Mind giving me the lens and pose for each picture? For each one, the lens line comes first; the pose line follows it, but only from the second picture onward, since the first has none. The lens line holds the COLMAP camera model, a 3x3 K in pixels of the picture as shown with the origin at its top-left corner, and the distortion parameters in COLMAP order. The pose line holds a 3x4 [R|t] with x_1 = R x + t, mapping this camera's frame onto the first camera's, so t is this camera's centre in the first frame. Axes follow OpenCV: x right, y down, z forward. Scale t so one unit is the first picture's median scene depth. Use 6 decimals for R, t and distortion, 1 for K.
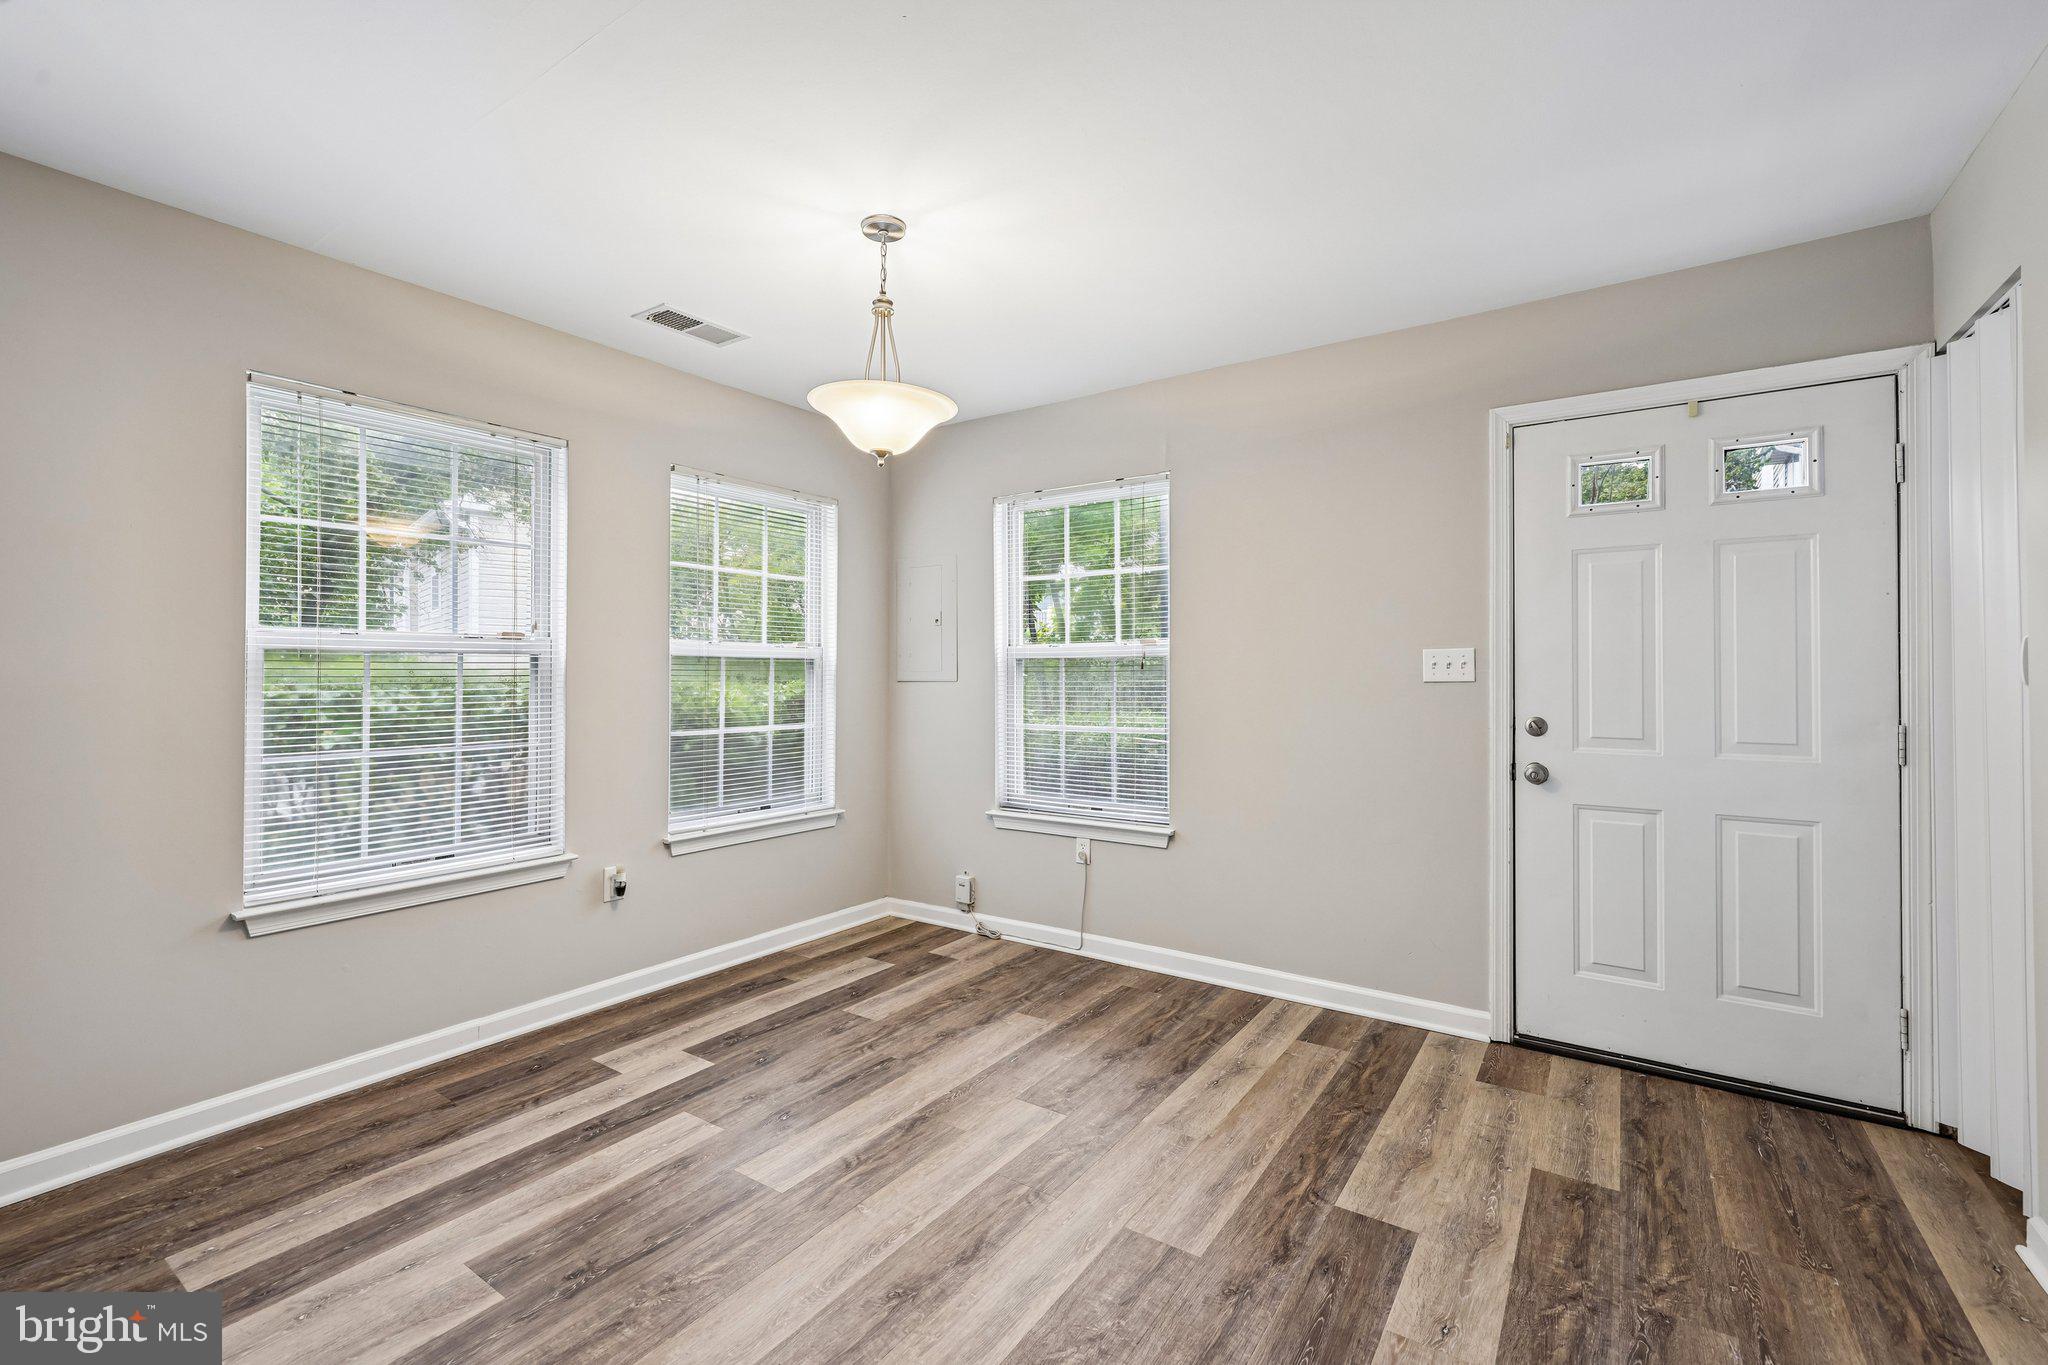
lens RADIAL K [[876.9, 0, 1019.2], [0, 876.9, 667.1], [0, 0, 1]] dist [-0.000741, 0.000736]
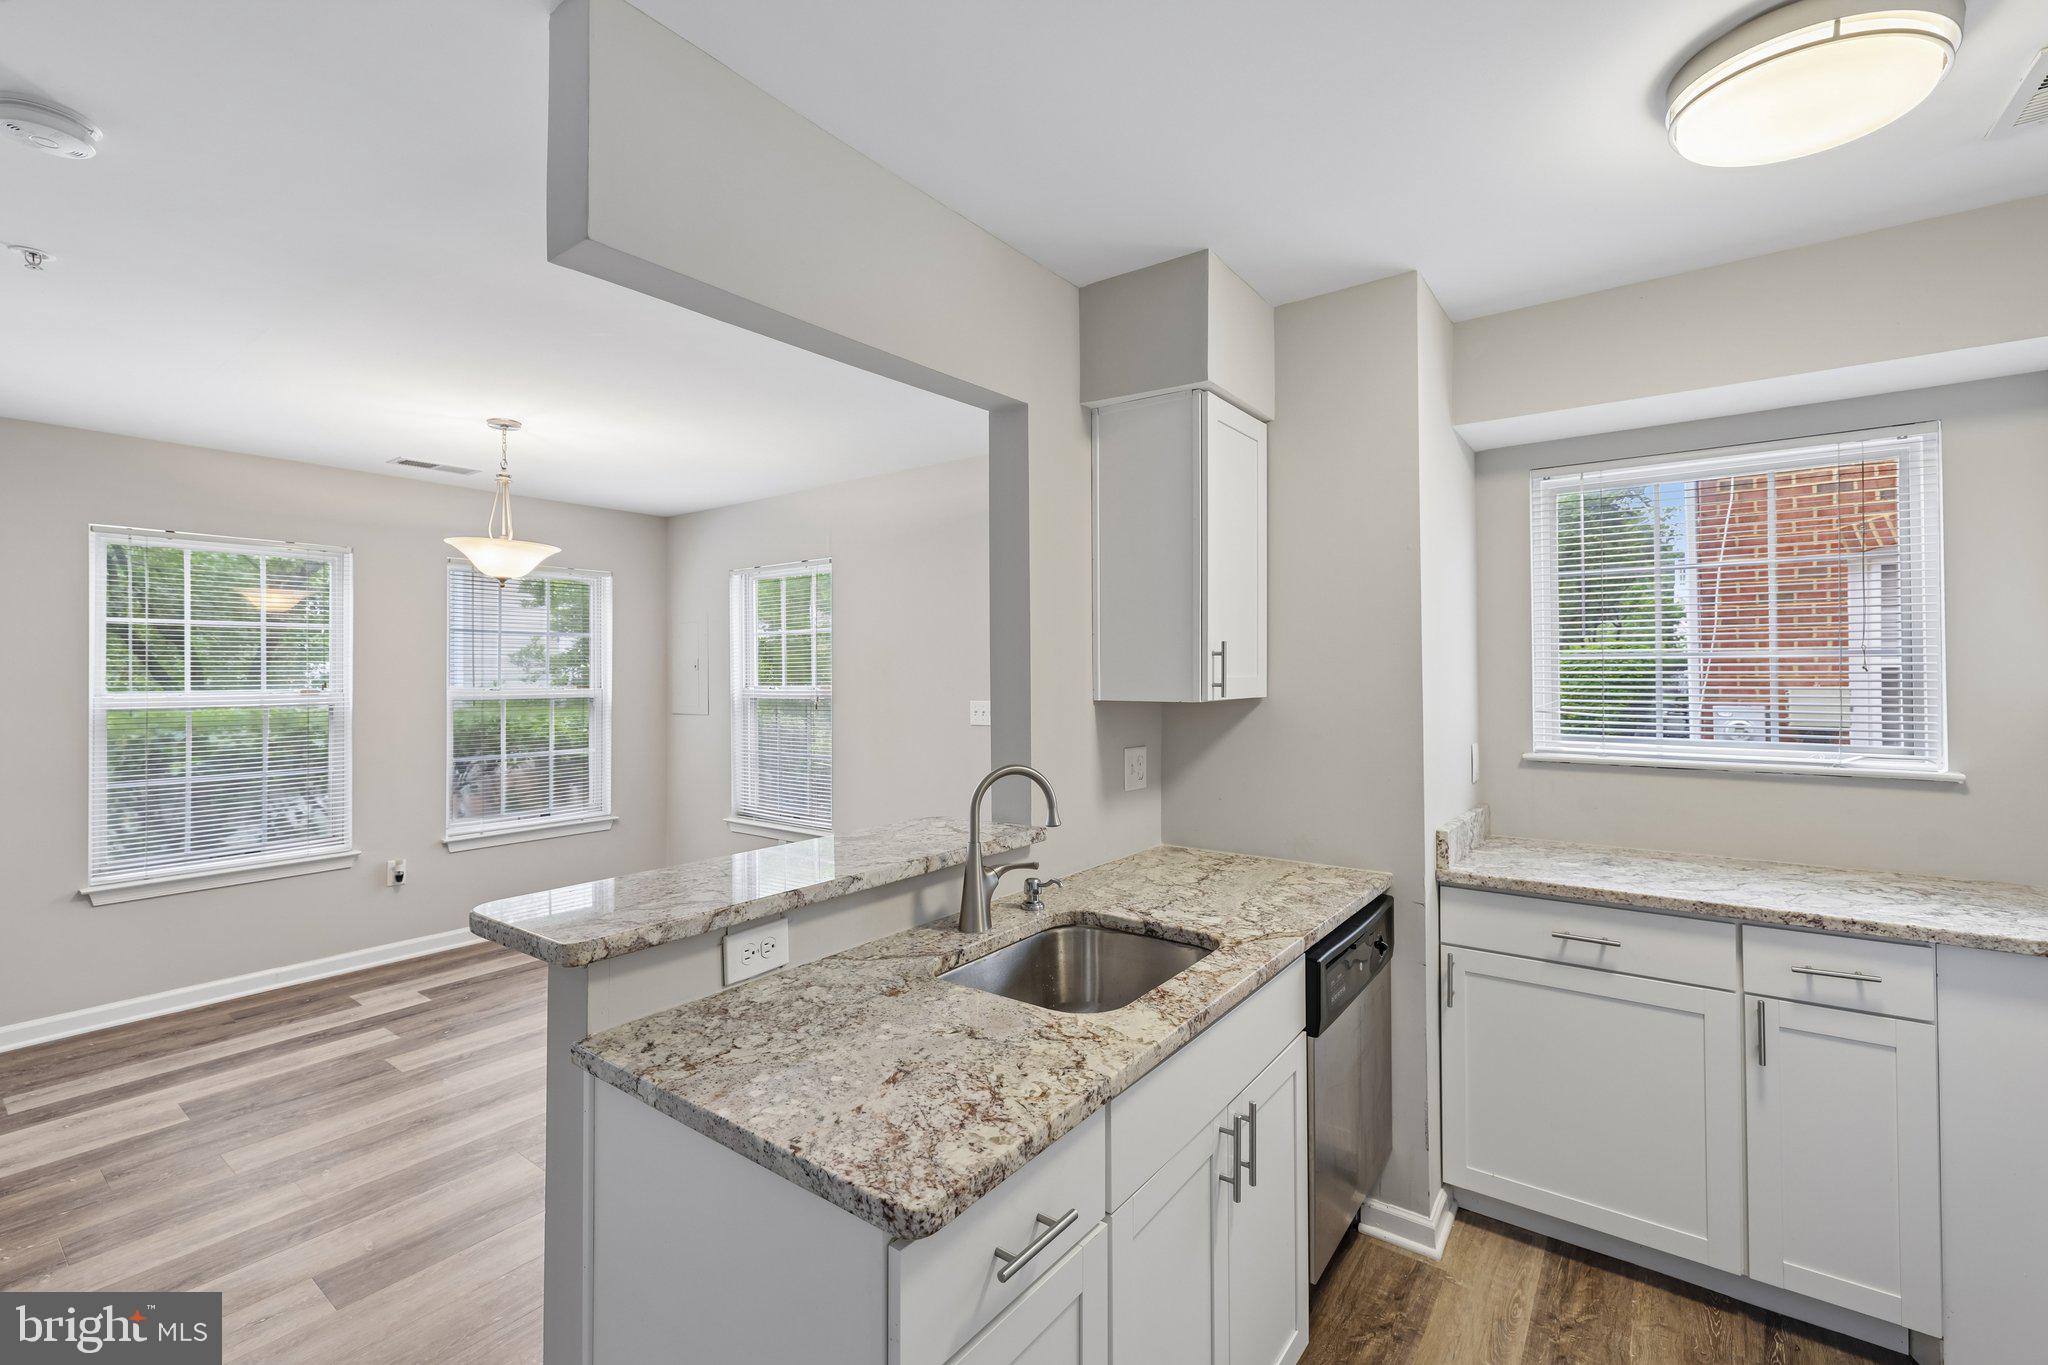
lens RADIAL K [[876.9, 0, 1020.9], [0, 876.9, 666.9], [0, 0, 1]] dist [-0.000741, 0.000736]
pose [[0.999265, -0.004641, -0.038062, 0.685135], [0.004718, 0.999987, 0.001943, -0.084705], [0.038052, -0.002121, 0.999274, -0.386633]]
